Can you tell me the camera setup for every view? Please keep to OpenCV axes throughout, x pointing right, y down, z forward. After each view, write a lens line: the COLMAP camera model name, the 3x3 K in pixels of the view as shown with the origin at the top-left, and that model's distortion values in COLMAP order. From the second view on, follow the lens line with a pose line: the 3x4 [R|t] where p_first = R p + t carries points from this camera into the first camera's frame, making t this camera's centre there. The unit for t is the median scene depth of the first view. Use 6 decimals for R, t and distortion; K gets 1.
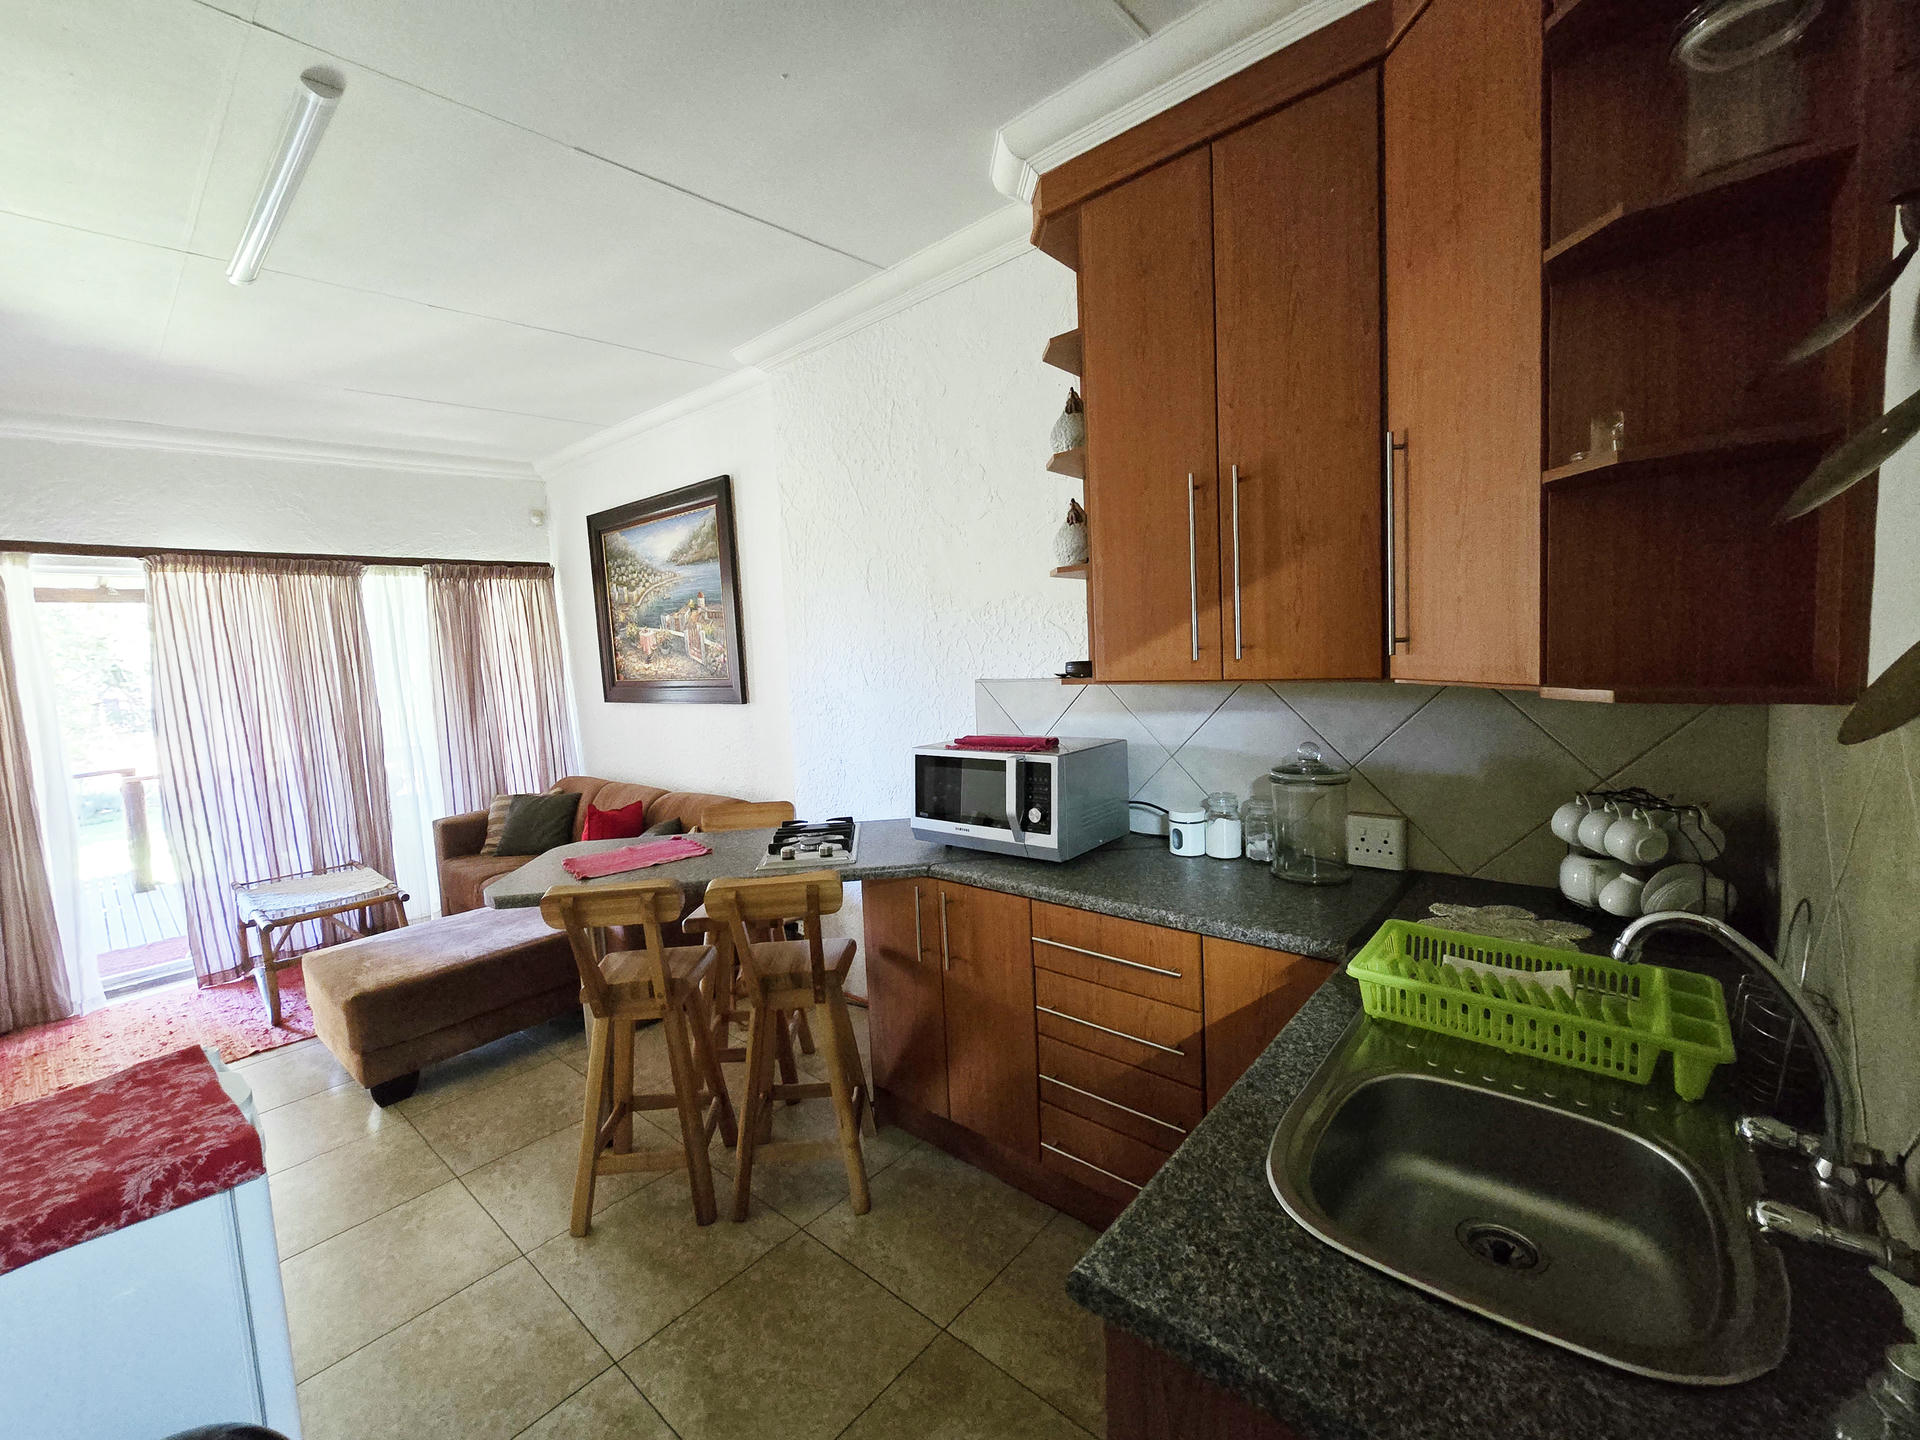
lens RADIAL K [[789.8, 0, 959.1], [0, 789.8, 713.3], [0, 0, 1]] dist [-0.002074, -0.000139]
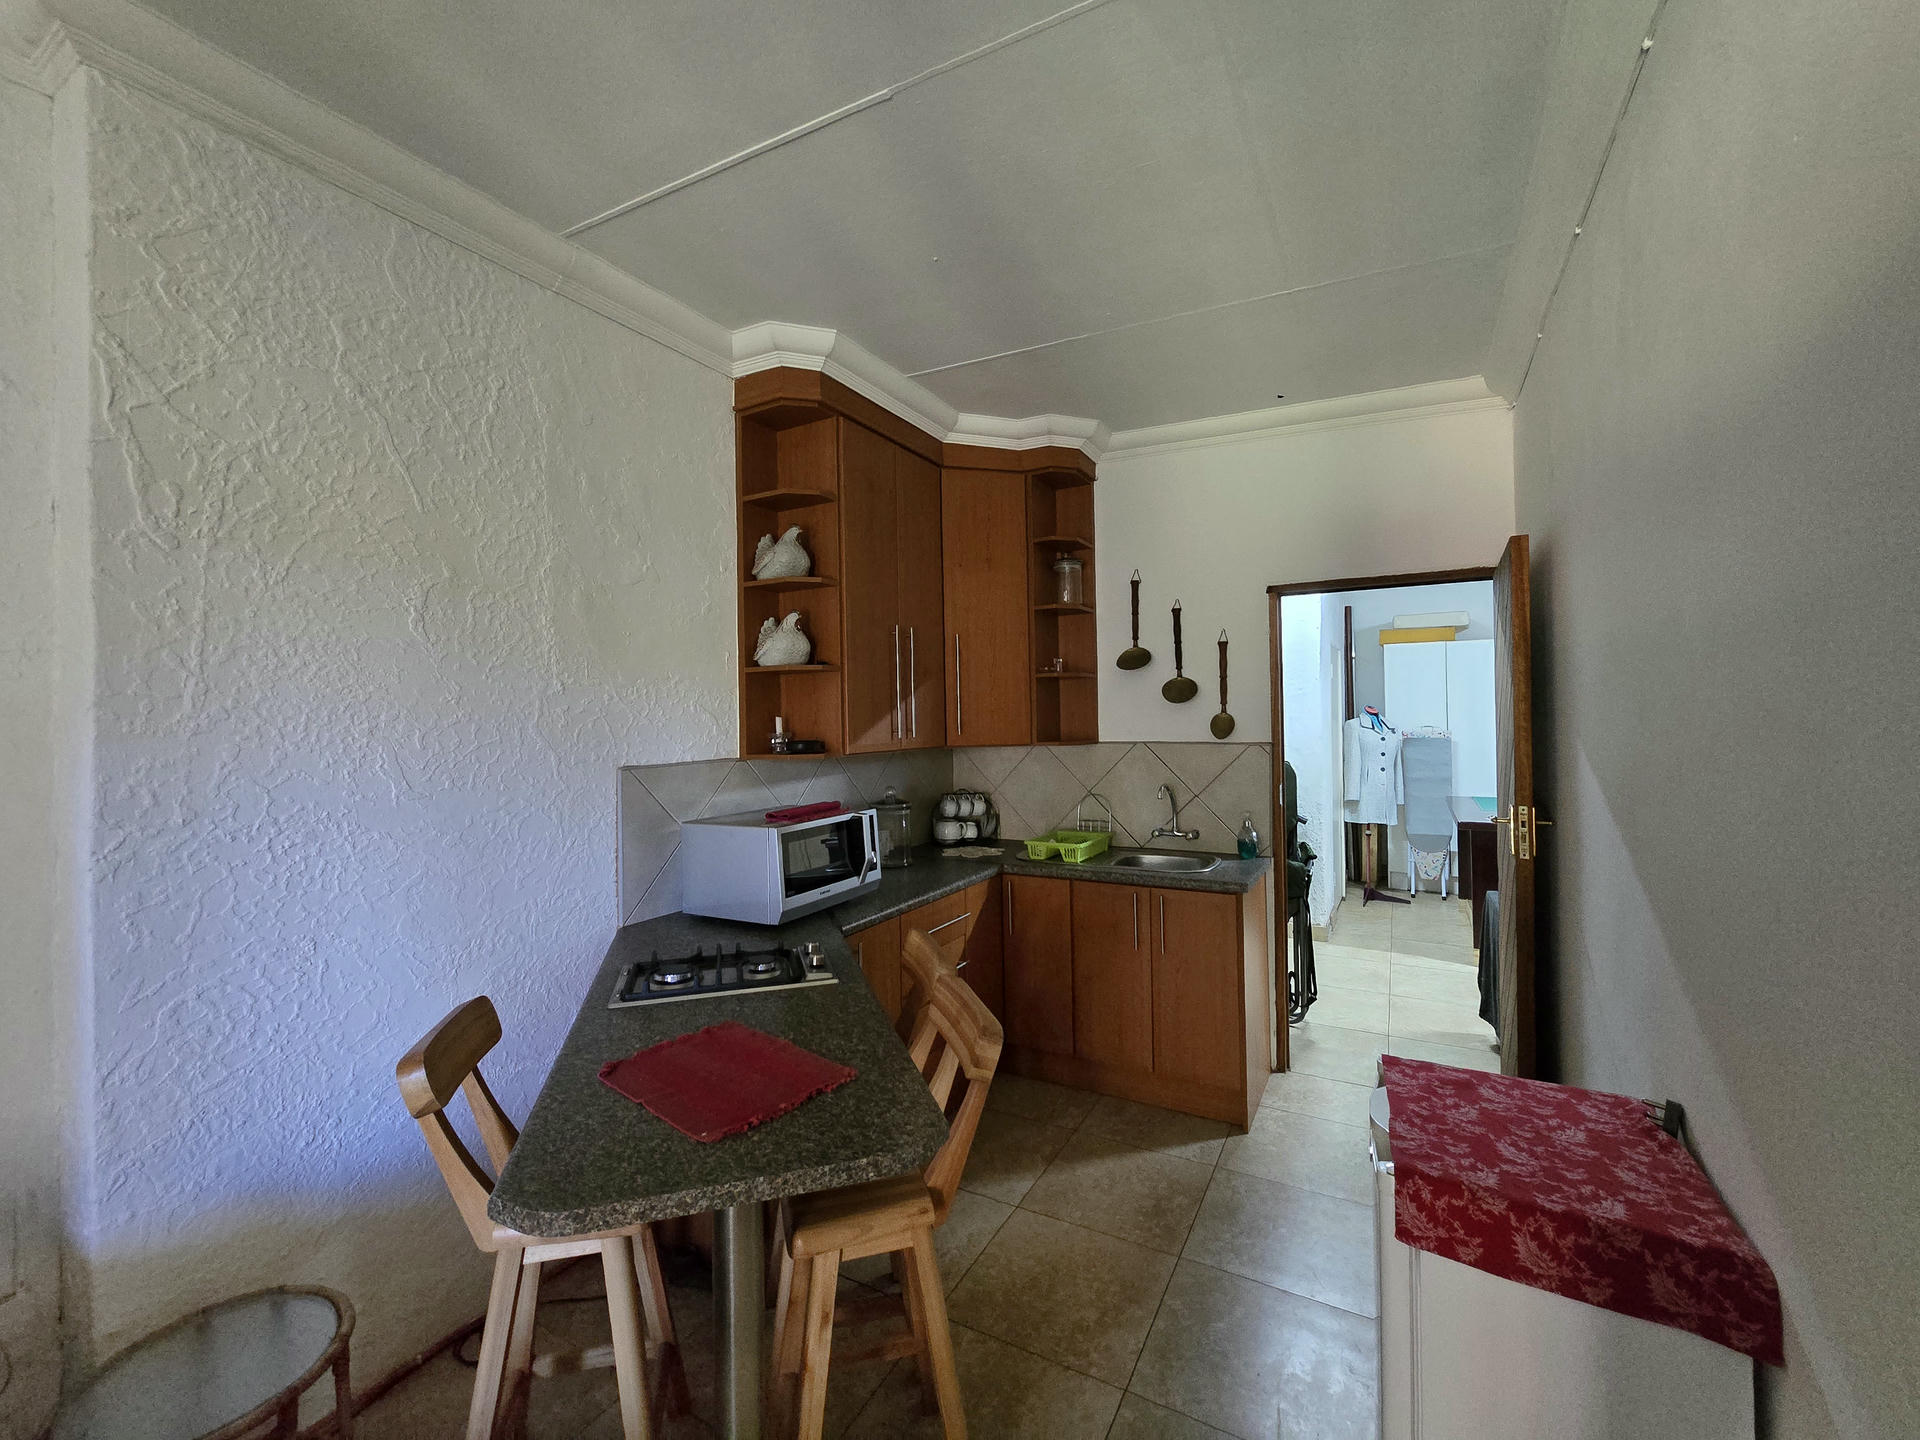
lens RADIAL K [[789.8, 0, 962.7], [0, 789.8, 718.0], [0, 0, 1]] dist [-0.002074, -0.000139]
pose [[-0.207698, 0.053896, 0.976707, -1.177454], [0.108971, 0.993541, -0.031652, -0.037801], [-0.972104, 0.099858, -0.212229, 1.085788]]
